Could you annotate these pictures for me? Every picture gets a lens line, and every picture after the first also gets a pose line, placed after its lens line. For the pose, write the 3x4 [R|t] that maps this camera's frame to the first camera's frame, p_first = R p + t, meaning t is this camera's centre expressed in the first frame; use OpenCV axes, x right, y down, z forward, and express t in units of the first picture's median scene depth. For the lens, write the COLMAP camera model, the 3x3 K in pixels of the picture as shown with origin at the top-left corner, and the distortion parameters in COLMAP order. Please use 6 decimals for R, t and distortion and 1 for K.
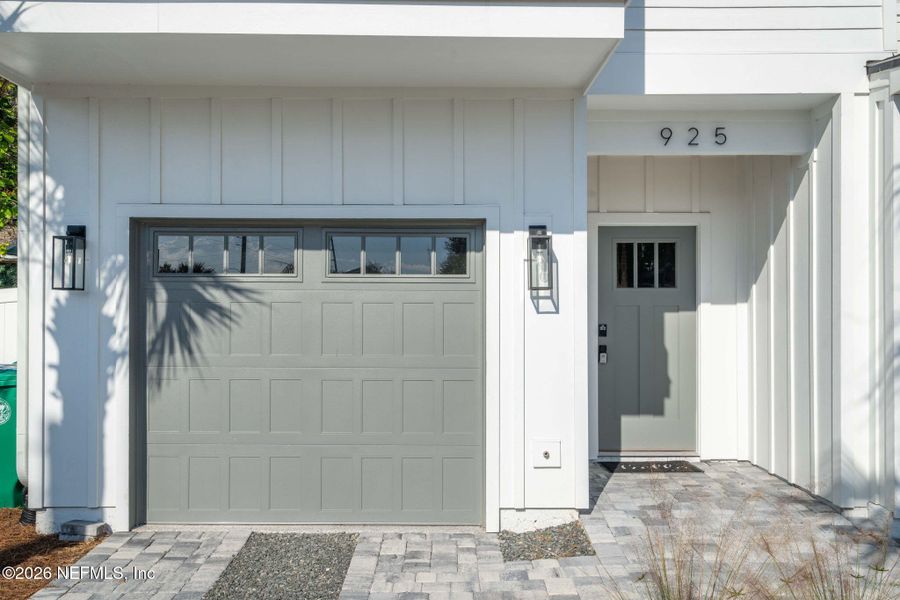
lens RADIAL K [[434.0, 0, 443.6], [0, 434.0, 299.8], [0, 0, 1]] dist [-0.002645, -0.000244]
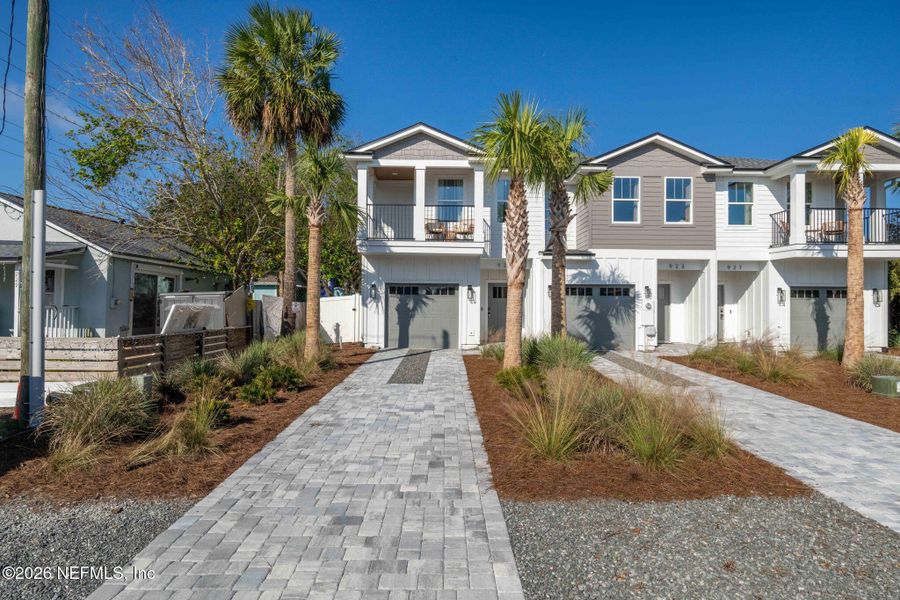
lens RADIAL K [[393.3, 0, 451.2], [0, 393.3, 303.7], [0, 0, 1]] dist [-0.001718, -0.000282]
pose [[0.999378, 0.008247, 0.034294, -0.106588], [-0.008451, 0.999947, 0.005818, 0.007917], [-0.034245, -0.006105, 0.999395, -2.642394]]
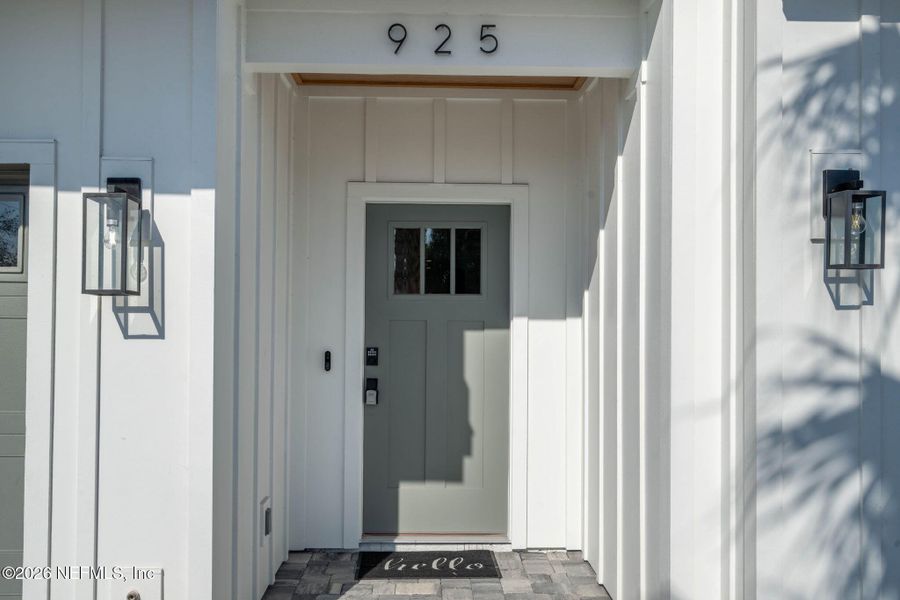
lens RADIAL K [[393.3, 0, 451.2], [0, 393.3, 303.7], [0, 0, 1]] dist [-0.001718, -0.000282]
pose [[0.999792, 0.008645, 0.018453, 0.484613], [-0.008568, 0.999954, -0.004211, -0.010561], [-0.018488, 0.004052, 0.999821, 0.387086]]
